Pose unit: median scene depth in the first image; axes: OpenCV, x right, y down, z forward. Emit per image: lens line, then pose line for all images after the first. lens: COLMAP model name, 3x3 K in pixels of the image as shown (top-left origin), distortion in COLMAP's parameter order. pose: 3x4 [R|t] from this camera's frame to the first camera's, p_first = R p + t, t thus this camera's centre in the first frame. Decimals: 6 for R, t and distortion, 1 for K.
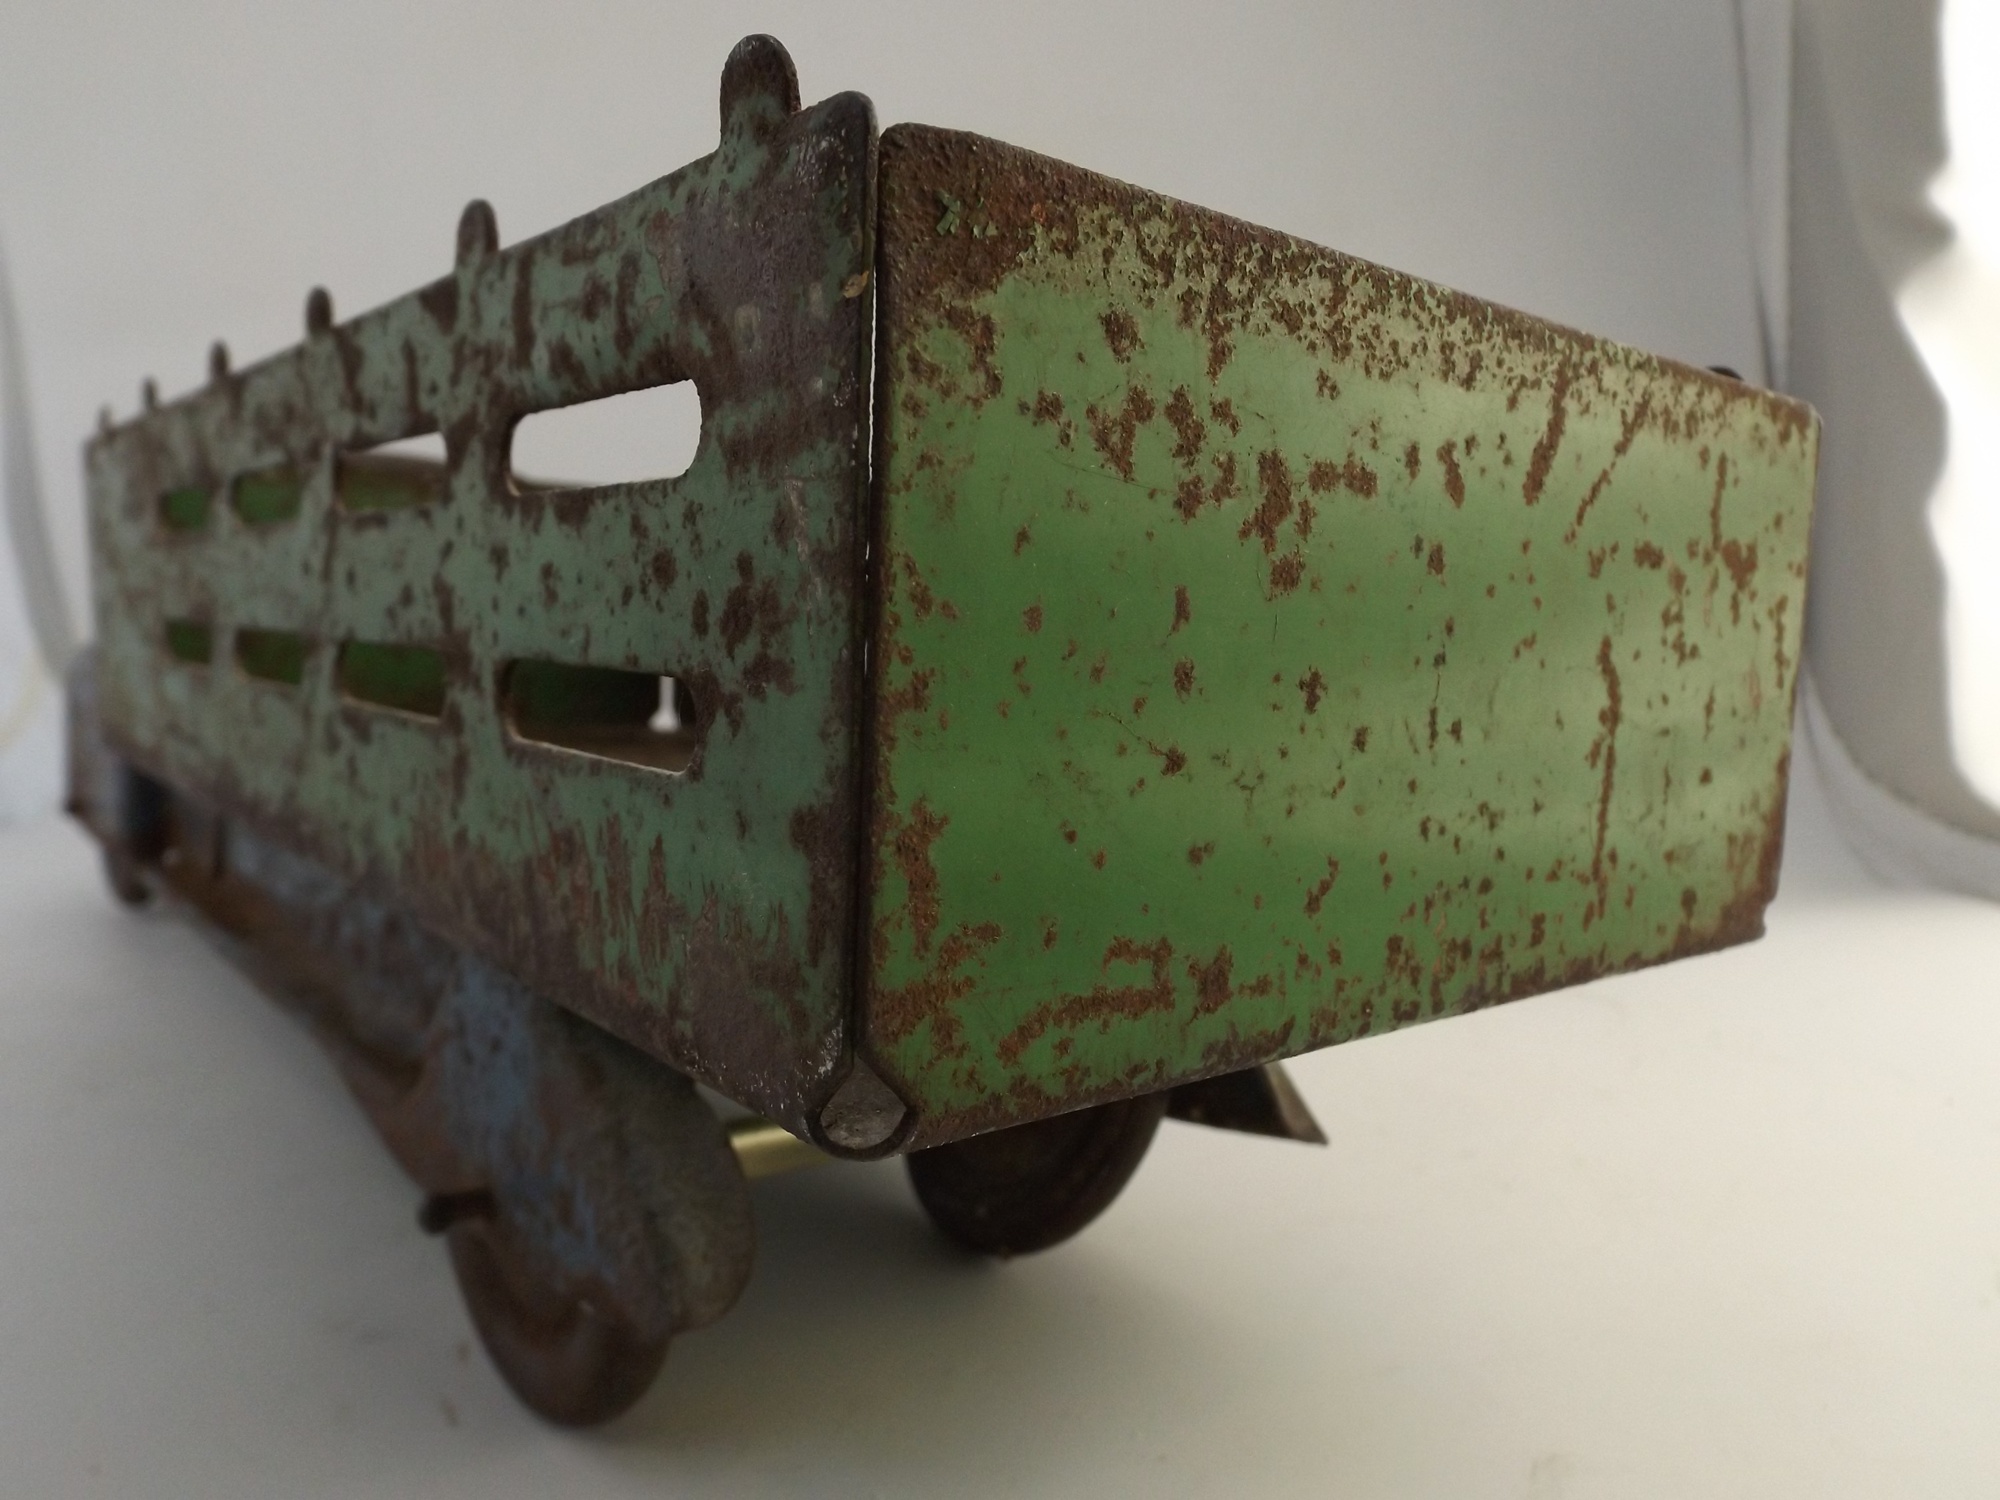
lens RADIAL K [[1426.0, 0, 1001.2], [0, 1426.0, 747.9], [0, 0, 1]] dist [0.036614, -0.017948]
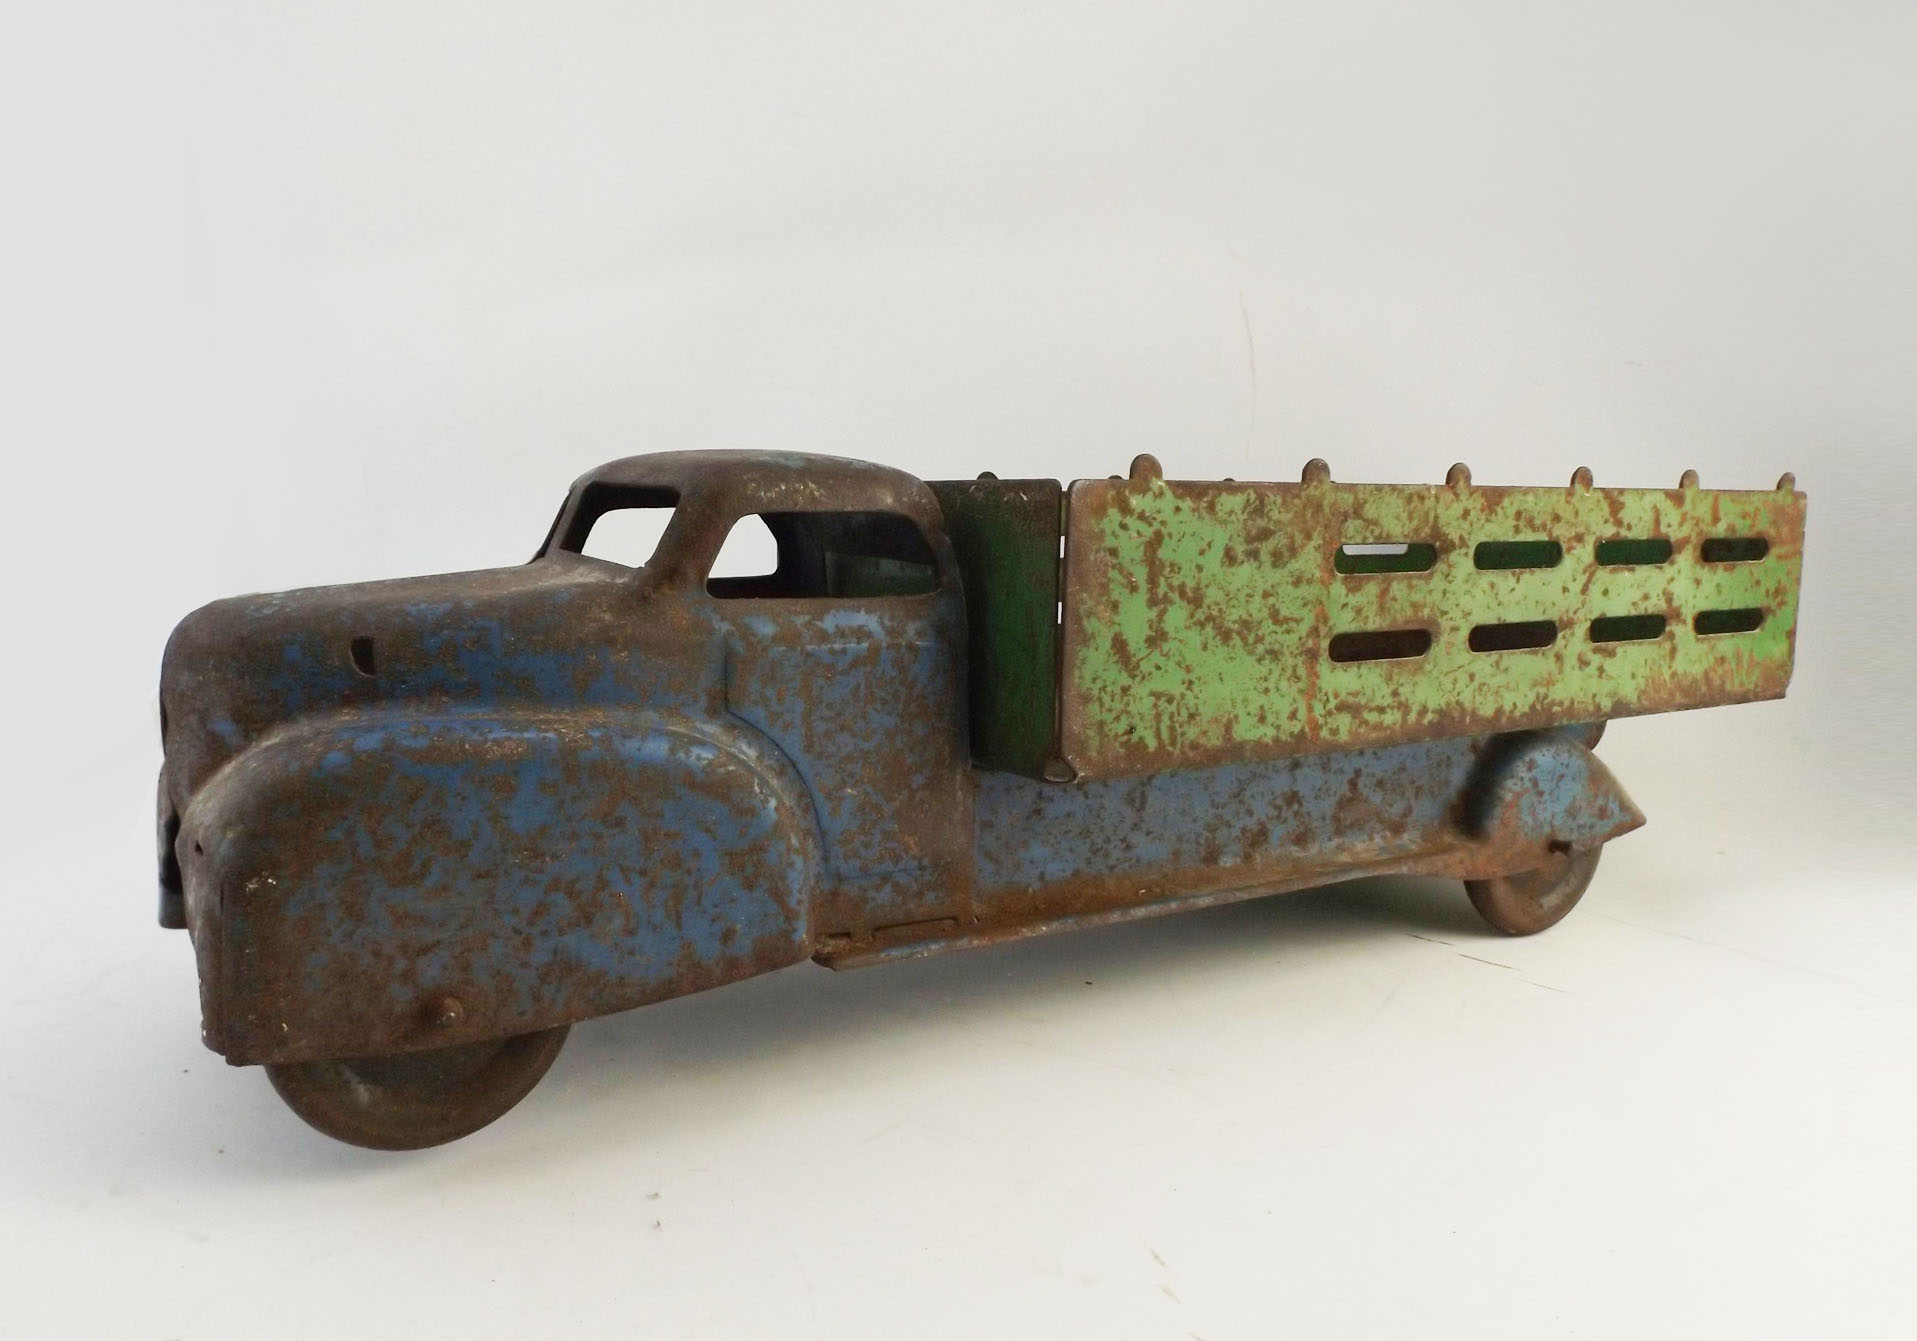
lens RADIAL K [[1414.2, 0, 948.8], [0, 1414.2, 676.3], [0, 0, 1]] dist [0.038171, 0.000546]
pose [[0.111035, -0.150930, 0.982289, -3.549983], [0.084275, 0.986270, 0.142015, -0.495728], [-0.990237, 0.067014, 0.122230, 2.168625]]
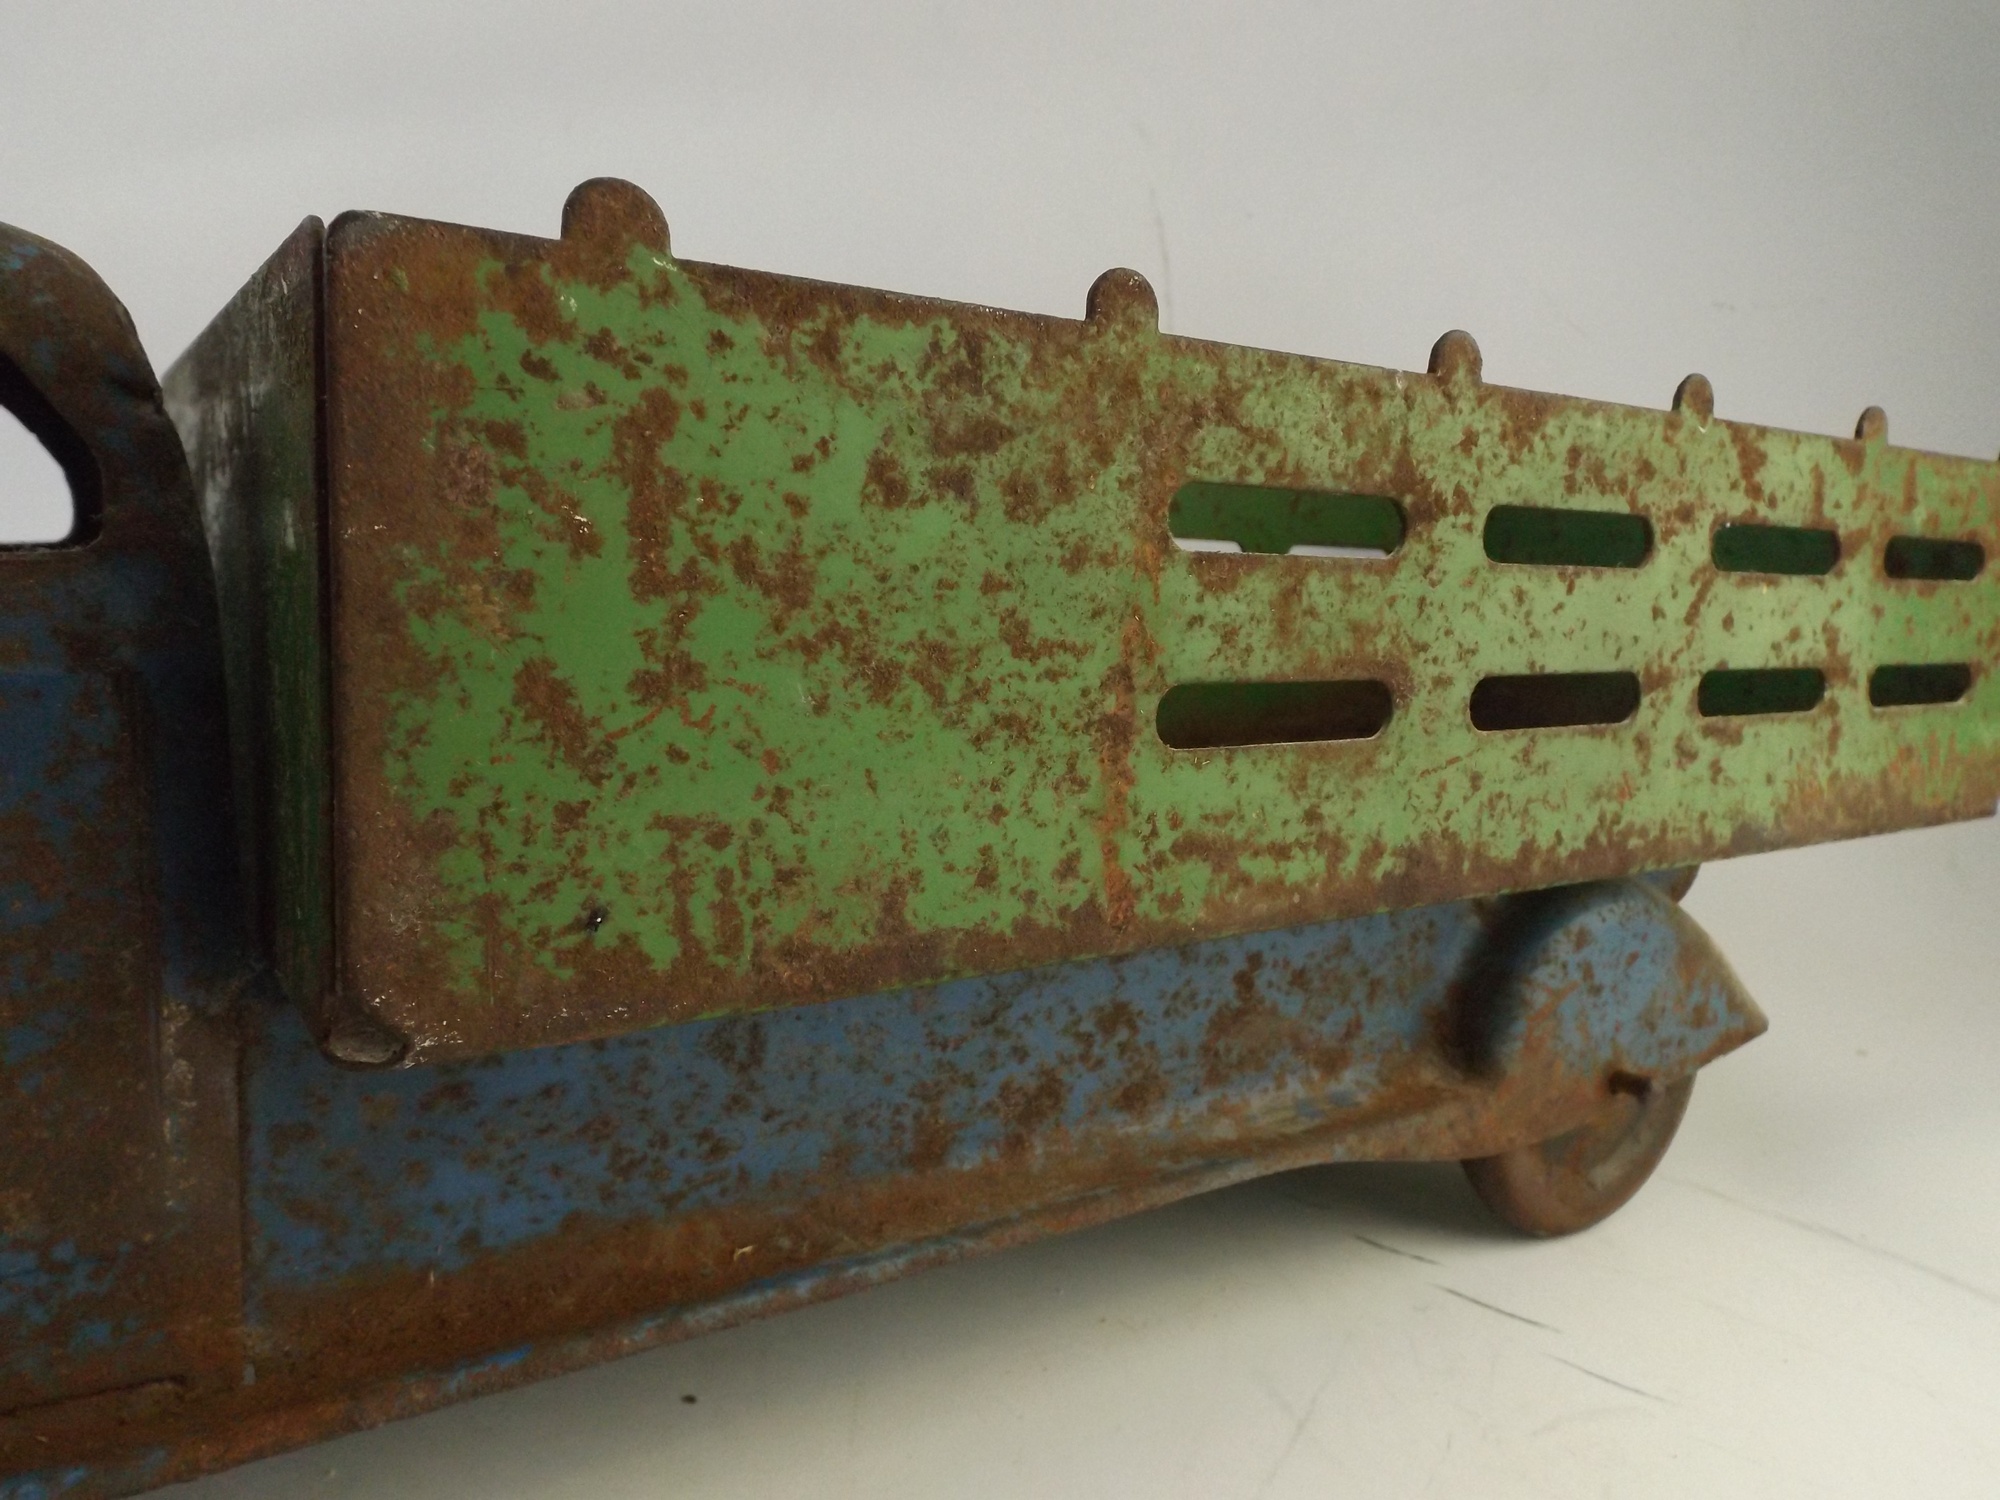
lens RADIAL K [[1426.0, 0, 1009.5], [0, 1426.0, 750.7], [0, 0, 1]] dist [0.036614, -0.017948]
pose [[0.081952, -0.152999, 0.984822, -2.145740], [0.062220, 0.987004, 0.148160, -0.281684], [-0.994692, 0.049133, 0.090406, 1.828003]]
